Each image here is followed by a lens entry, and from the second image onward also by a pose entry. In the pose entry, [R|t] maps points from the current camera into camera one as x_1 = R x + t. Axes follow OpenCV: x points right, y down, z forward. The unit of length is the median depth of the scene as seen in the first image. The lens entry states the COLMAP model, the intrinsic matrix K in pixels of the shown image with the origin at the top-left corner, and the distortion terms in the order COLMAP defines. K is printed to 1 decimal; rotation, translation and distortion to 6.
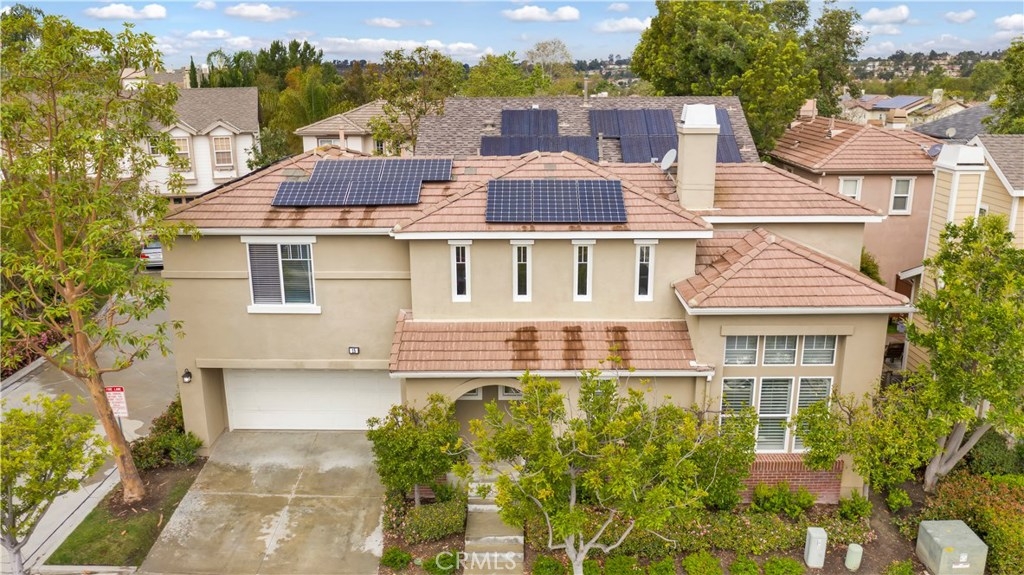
lens RADIAL K [[810.2, 0, 512.7], [0, 810.2, 292.4], [0, 0, 1]] dist [-0.021675, 0.005820]
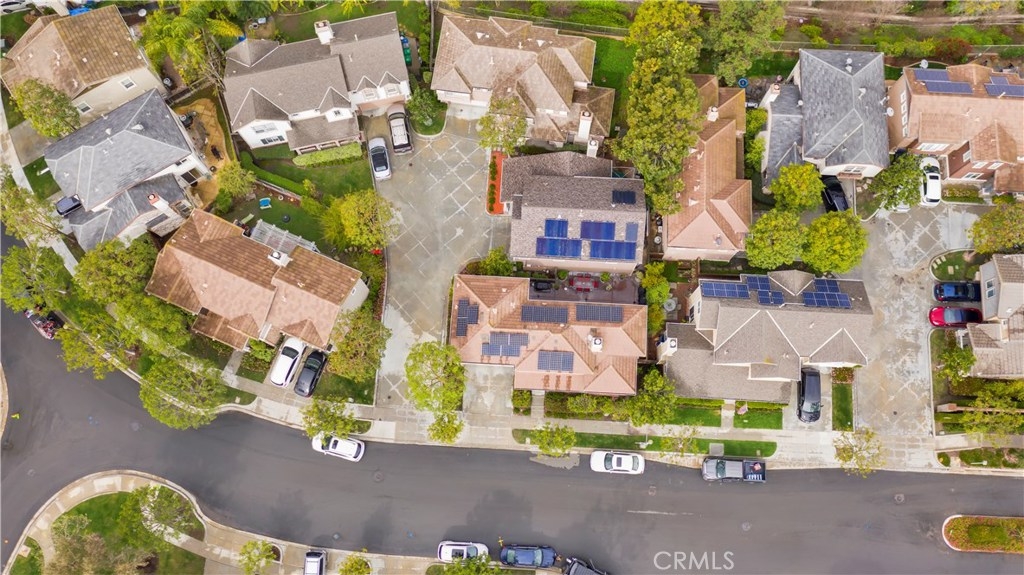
lens RADIAL K [[810.2, 0, 511.5], [0, 810.2, 288.0], [0, 0, 1]] dist [-0.021675, 0.005820]
pose [[0.998944, 0.039018, -0.024271, -0.076511], [0.002391, 0.483335, 0.875432, -3.620407], [0.045889, -0.874565, 0.482732, -0.565698]]
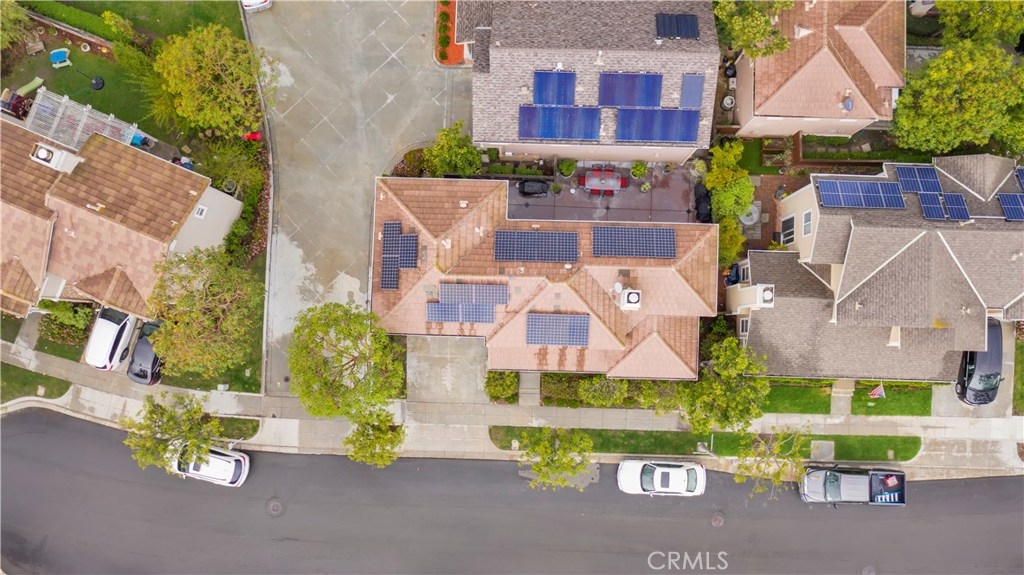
lens RADIAL K [[810.2, 0, 515.7], [0, 810.2, 291.7], [0, 0, 1]] dist [-0.021675, 0.005820]
pose [[0.999722, 0.014297, -0.018726, -0.020929], [0.013239, 0.316566, 0.948478, -2.194412], [0.019489, -0.948463, 0.316288, 0.394826]]
